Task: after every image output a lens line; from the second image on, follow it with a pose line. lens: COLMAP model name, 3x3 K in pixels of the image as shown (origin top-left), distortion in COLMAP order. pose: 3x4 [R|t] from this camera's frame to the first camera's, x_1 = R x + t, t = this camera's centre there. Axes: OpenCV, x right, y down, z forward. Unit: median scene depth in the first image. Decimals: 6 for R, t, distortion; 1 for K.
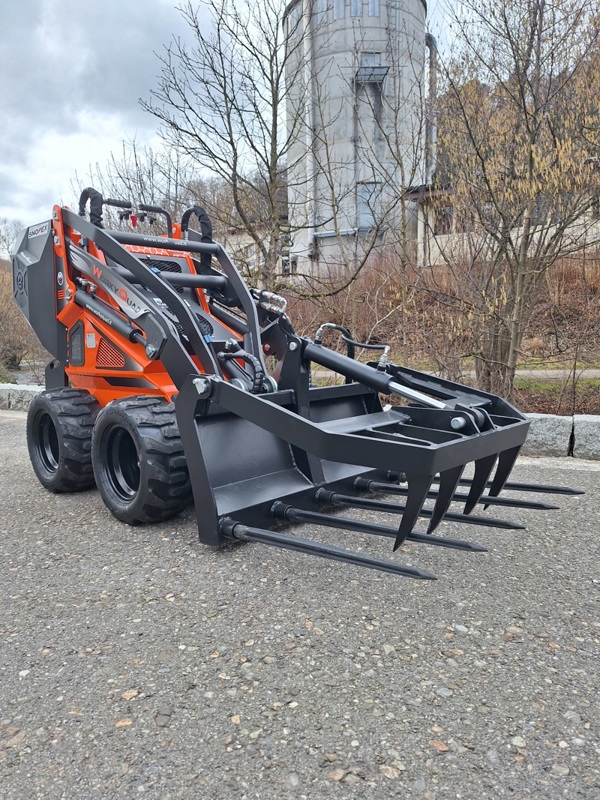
lens RADIAL K [[558.5, 0, 286.5], [0, 558.5, 416.0], [0, 0, 1]] dist [0.058270, -0.050963]
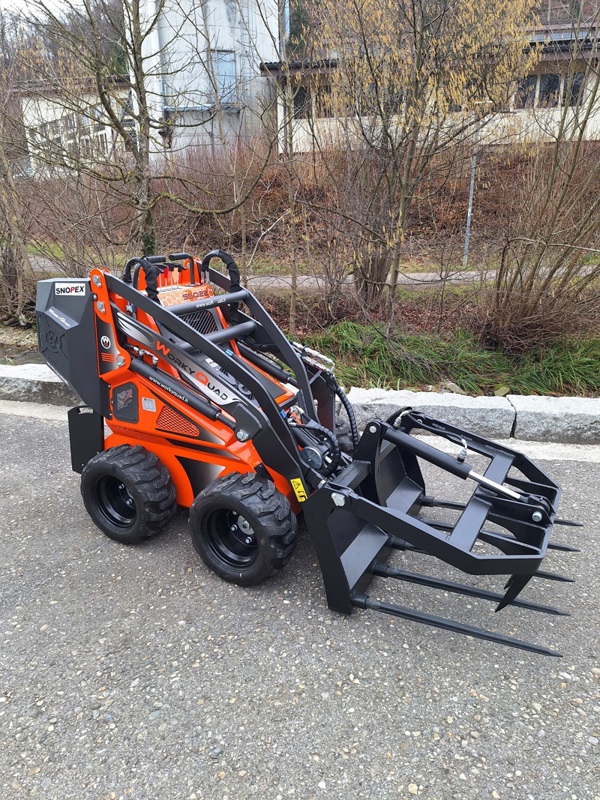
lens RADIAL K [[558.5, 0, 287.5], [0, 558.5, 405.5], [0, 0, 1]] dist [0.058270, -0.050963]
pose [[0.961426, -0.090756, 0.259661, -0.383027], [0.036290, 0.977600, 0.207321, -0.350661], [-0.272661, -0.189901, 0.943183, -0.054860]]
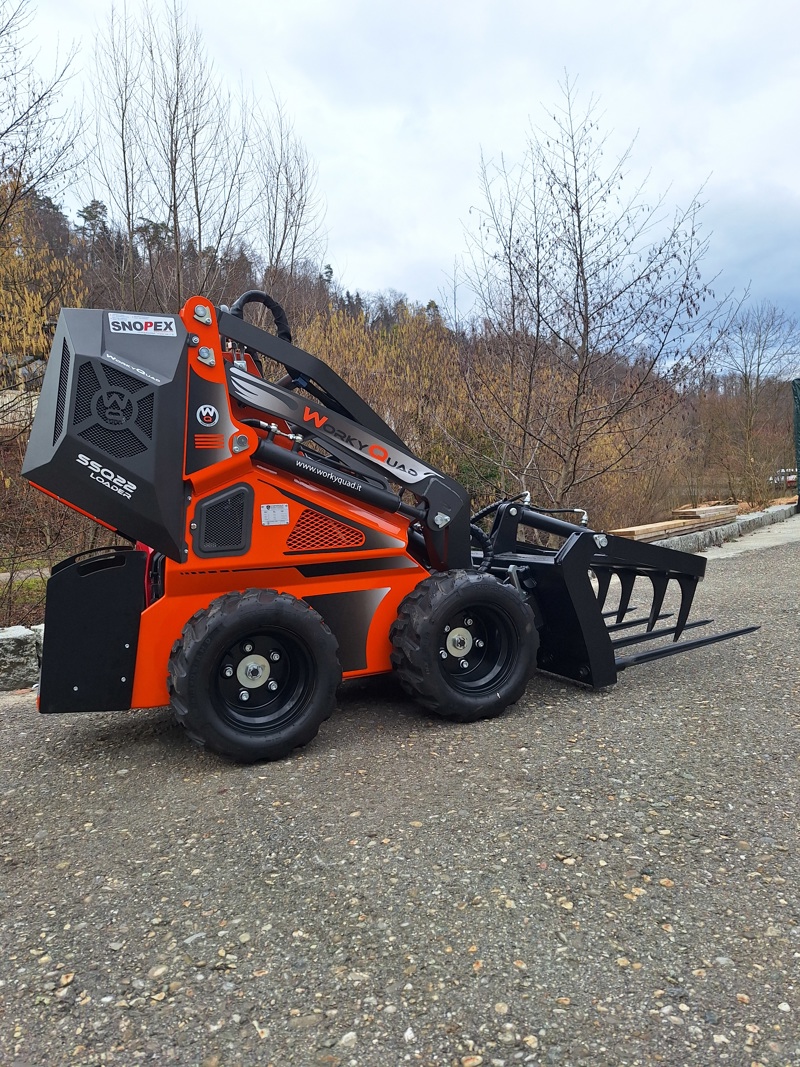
lens RADIAL K [[744.9, 0, 392.3], [0, 744.9, 528.2], [0, 0, 1]] dist [0.058270, -0.050963]
pose [[0.325919, -0.022168, 0.945138, -1.174637], [0.160813, 0.986456, -0.032318, -0.069289], [-0.931620, 0.162523, 0.325069, 0.608992]]
